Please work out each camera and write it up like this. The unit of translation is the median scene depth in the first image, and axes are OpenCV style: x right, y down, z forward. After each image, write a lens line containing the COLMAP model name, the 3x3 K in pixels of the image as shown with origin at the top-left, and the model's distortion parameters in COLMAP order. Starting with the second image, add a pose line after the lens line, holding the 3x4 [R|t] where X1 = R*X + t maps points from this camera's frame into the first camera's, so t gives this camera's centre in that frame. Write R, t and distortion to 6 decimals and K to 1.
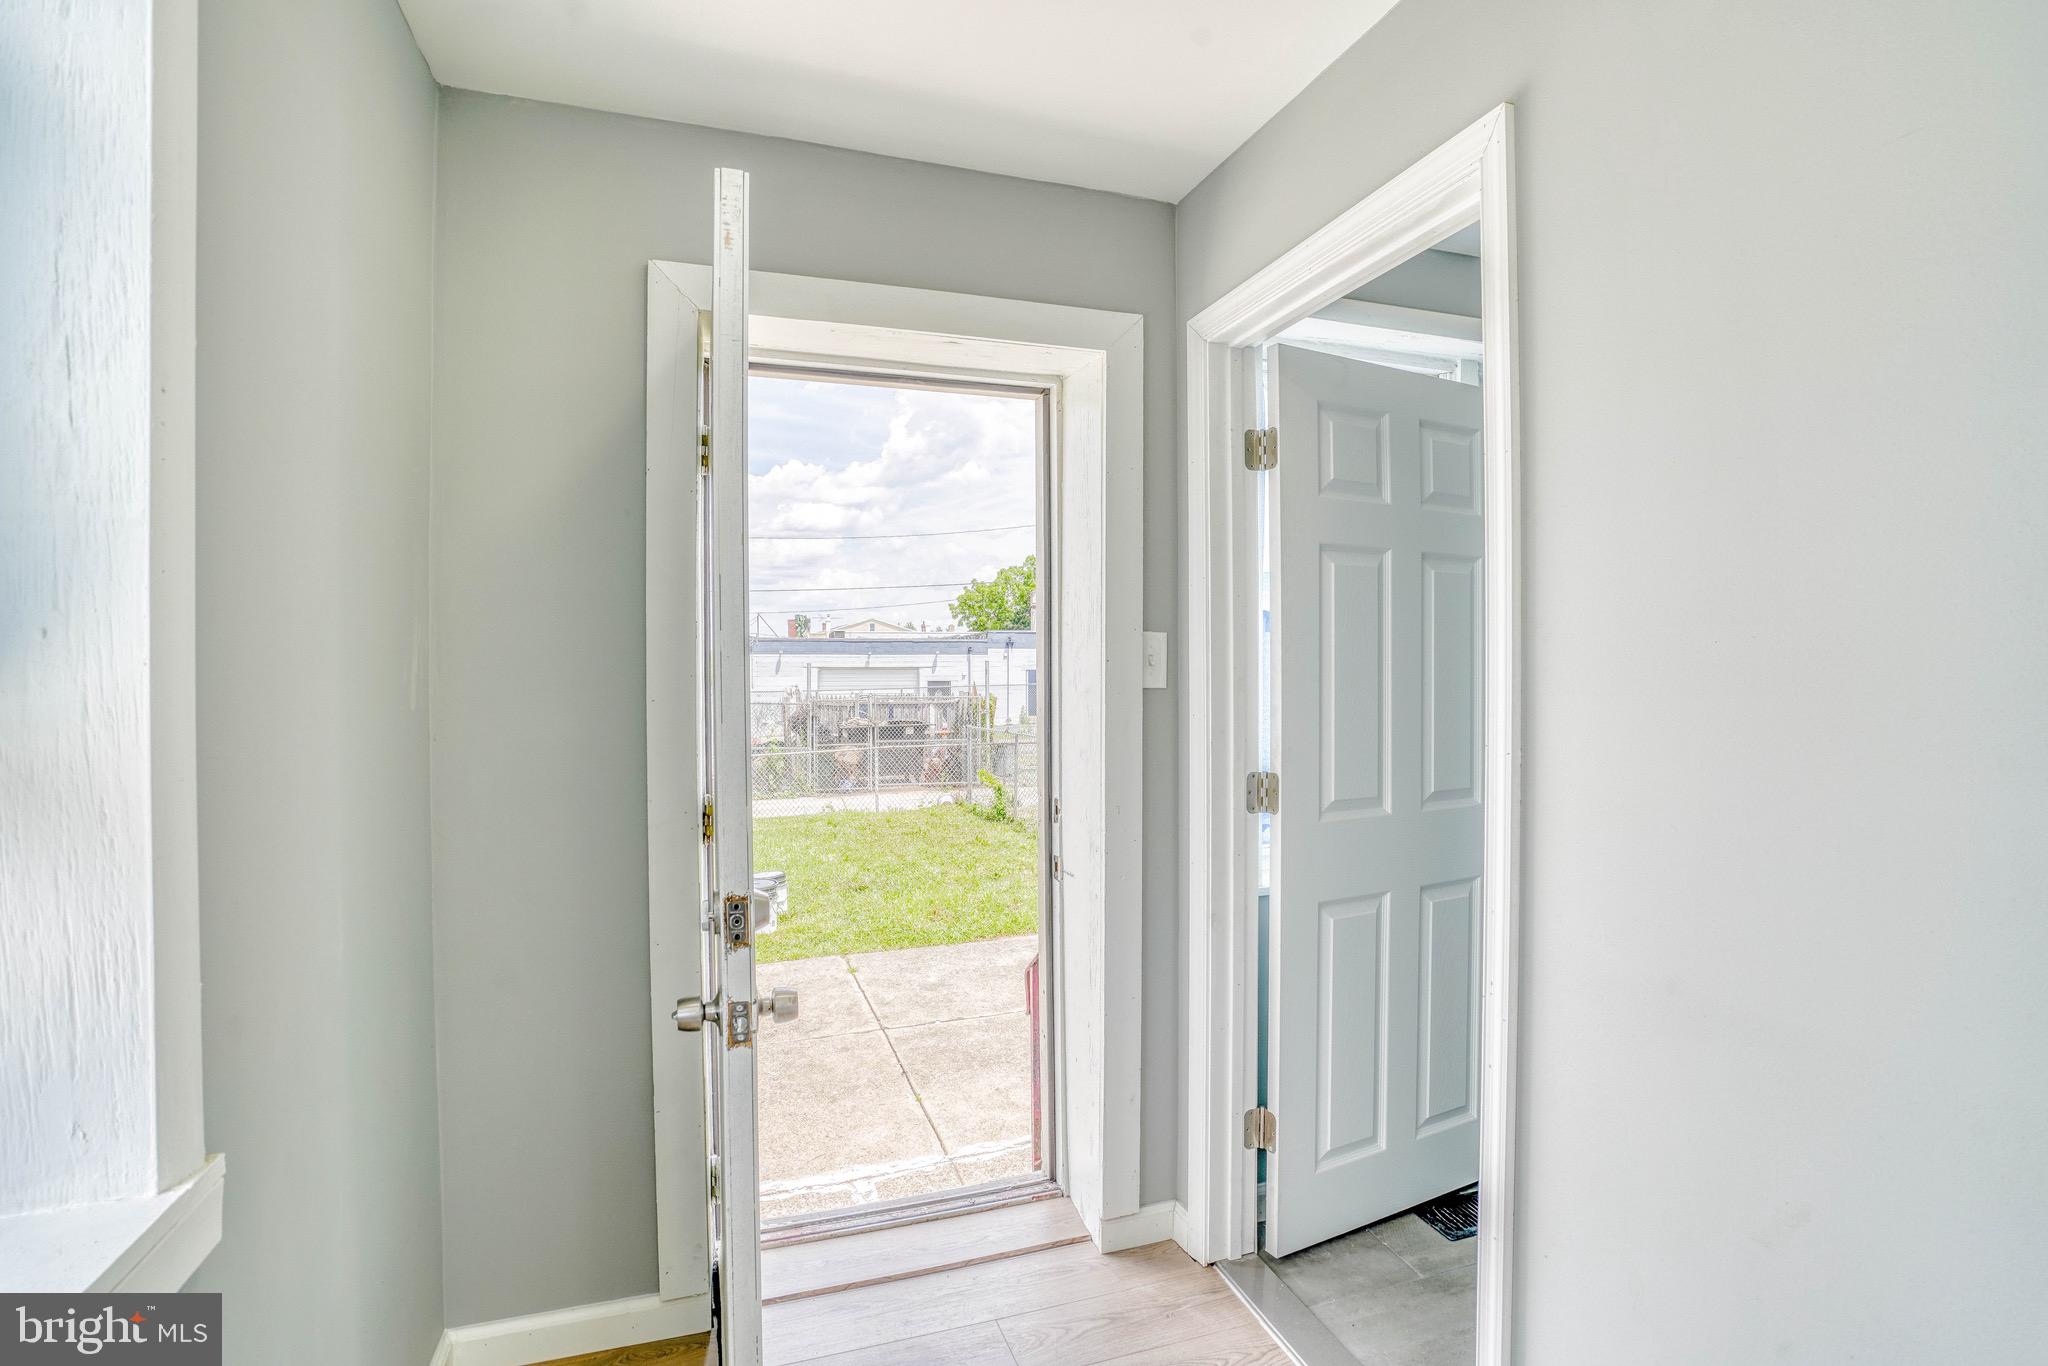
lens RADIAL K [[965.5, 0, 1022.9], [0, 965.5, 651.5], [0, 0, 1]] dist [-0.061499, 0.024994]
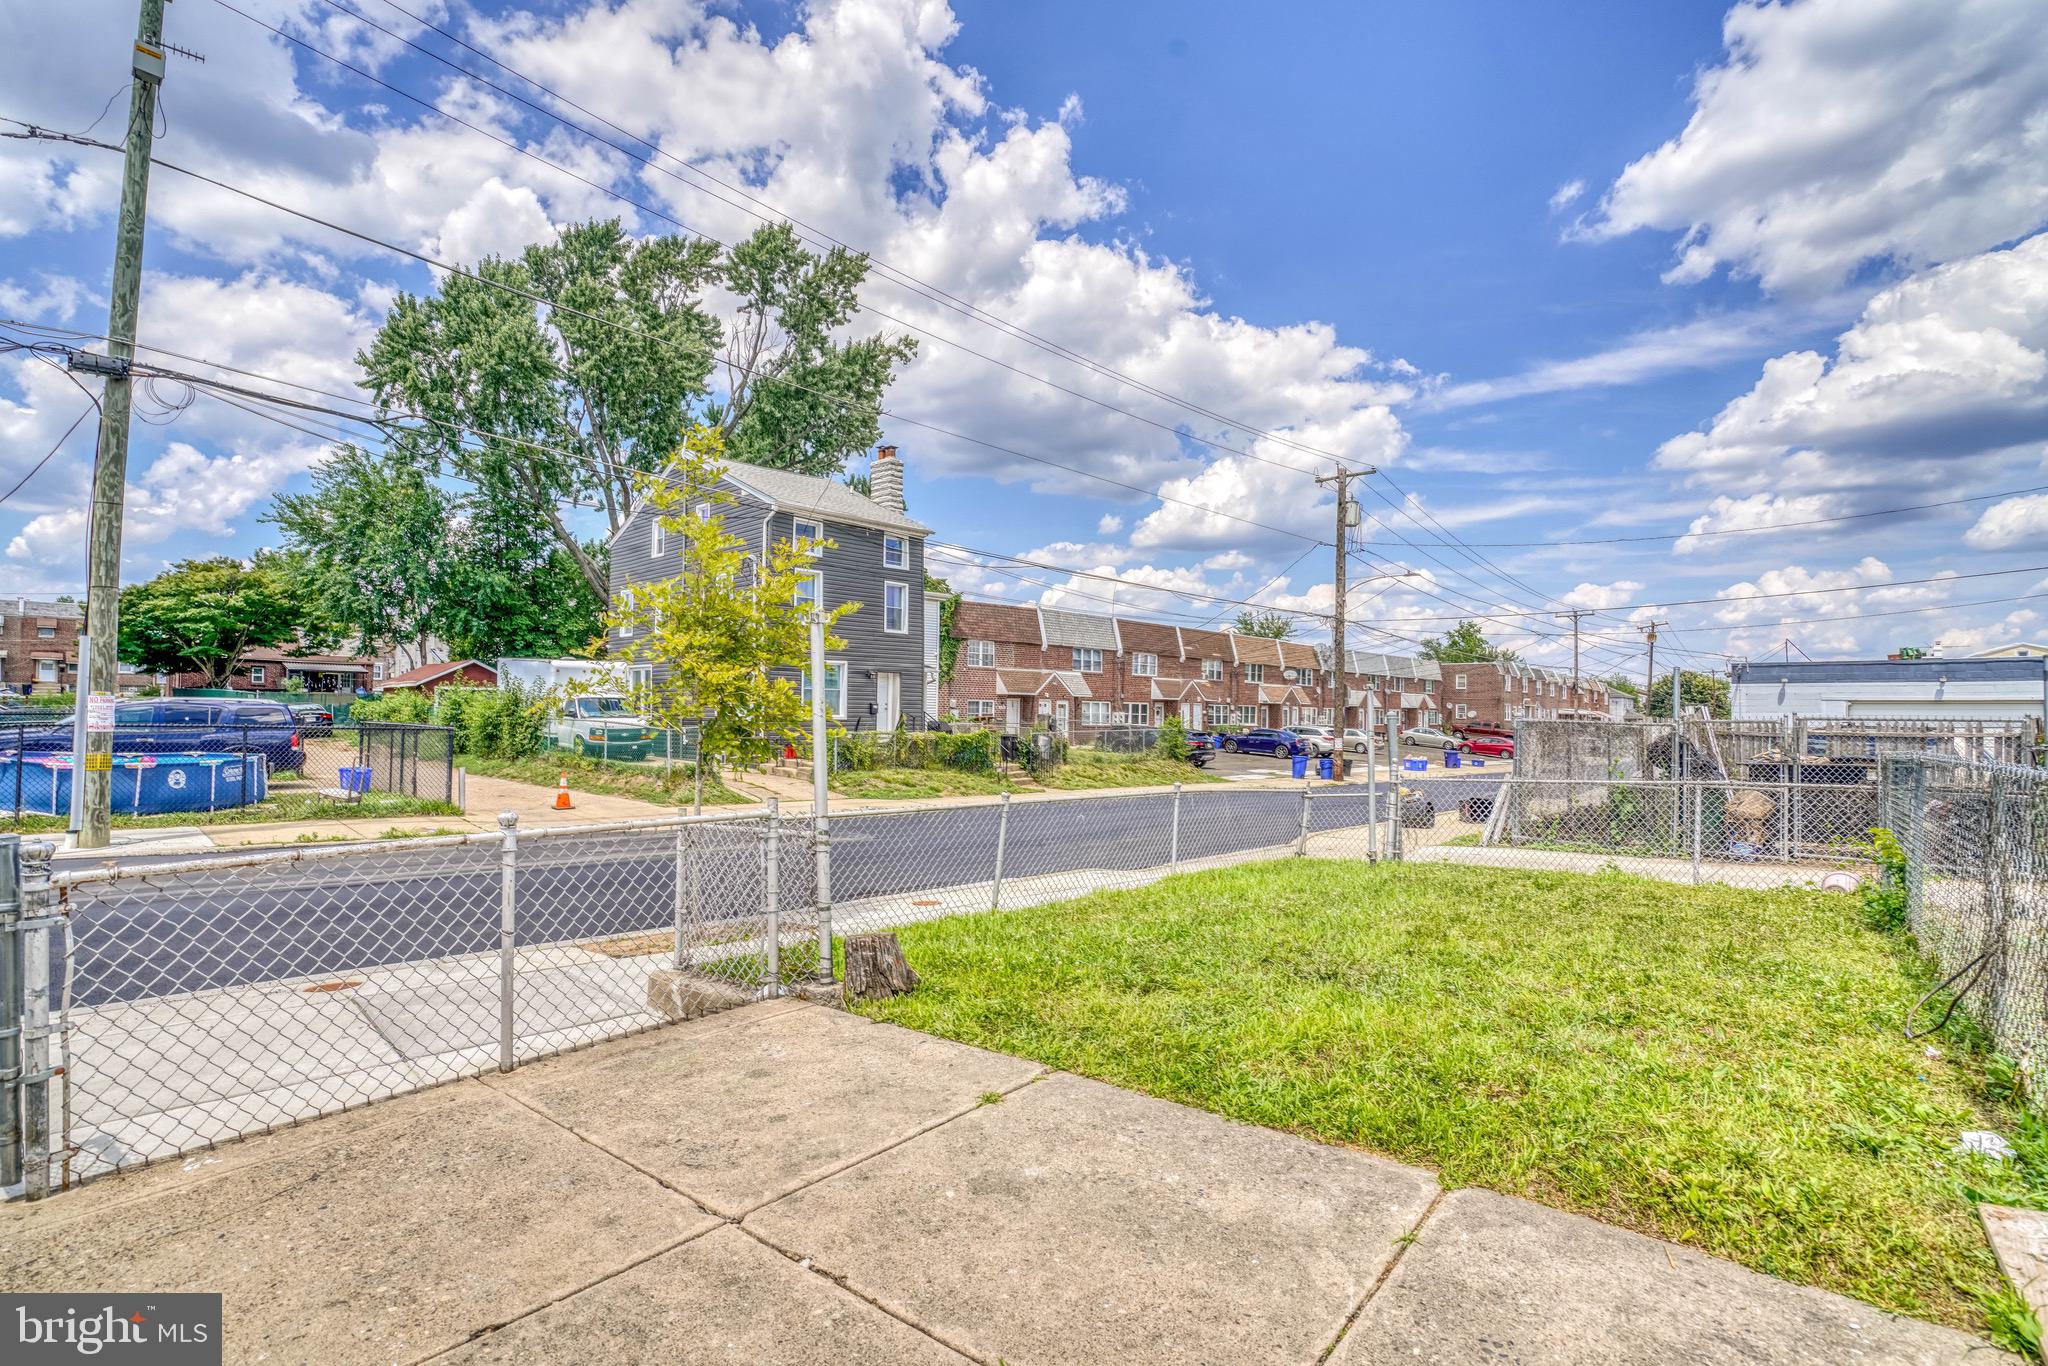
lens RADIAL K [[965.5, 0, 1022.9], [0, 965.5, 651.5], [0, 0, 1]] dist [-0.061499, 0.024994]
pose [[0.544836, -0.043583, -0.837409, 0.096453], [0.001262, 0.998690, -0.051156, 0.036892], [0.838542, 0.026815, 0.544177, 0.238793]]
